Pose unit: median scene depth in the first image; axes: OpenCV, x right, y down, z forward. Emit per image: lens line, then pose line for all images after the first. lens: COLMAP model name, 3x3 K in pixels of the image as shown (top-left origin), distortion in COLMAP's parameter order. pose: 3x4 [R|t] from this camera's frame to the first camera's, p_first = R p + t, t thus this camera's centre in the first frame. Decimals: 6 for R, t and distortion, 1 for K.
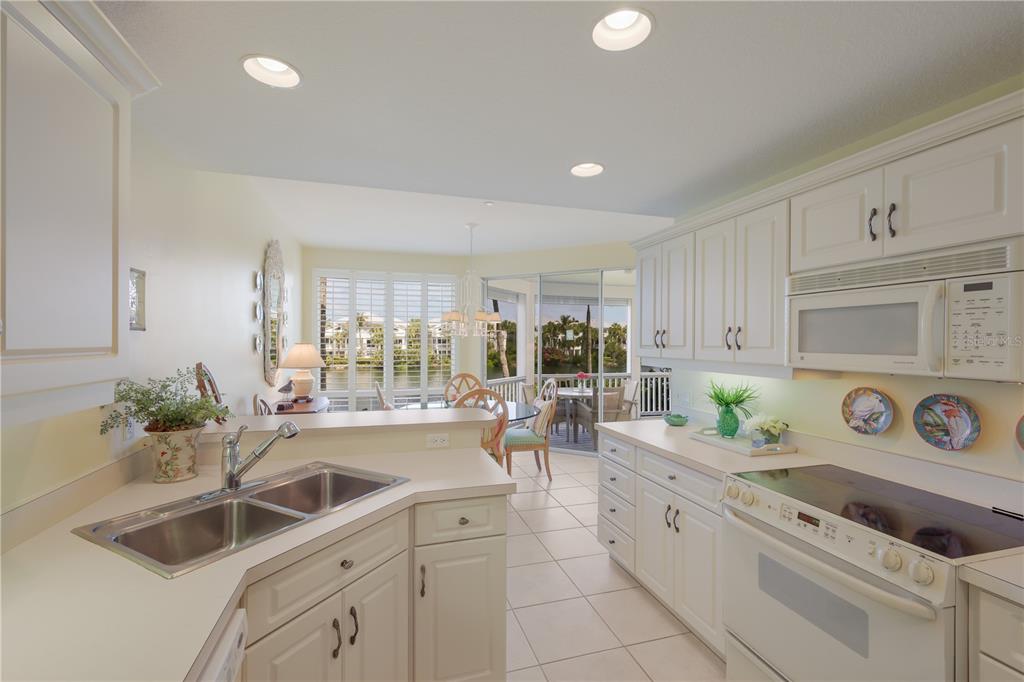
lens RADIAL K [[446.4, 0, 511.9], [0, 446.4, 340.5], [0, 0, 1]] dist [0.011214, -0.000875]
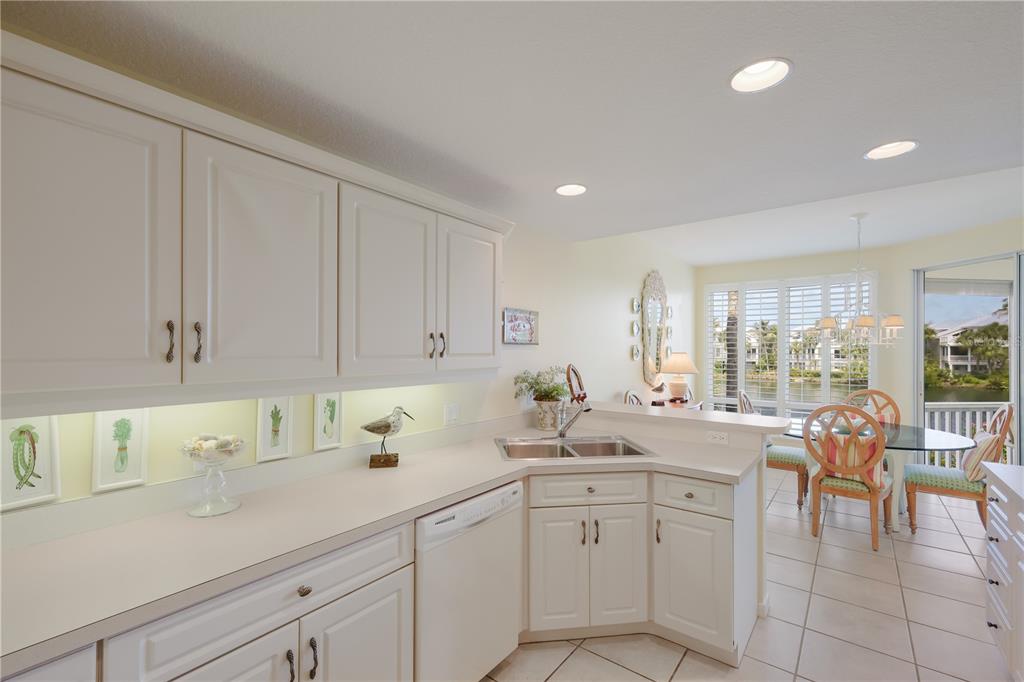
lens RADIAL K [[446.4, 0, 510.4], [0, 446.4, 347.3], [0, 0, 1]] dist [0.011214, -0.000875]
pose [[0.579398, -0.005853, -0.815024, 0.284871], [-0.000054, 0.999974, -0.007220, 0.001049], [0.815045, 0.004228, 0.579382, -0.057023]]
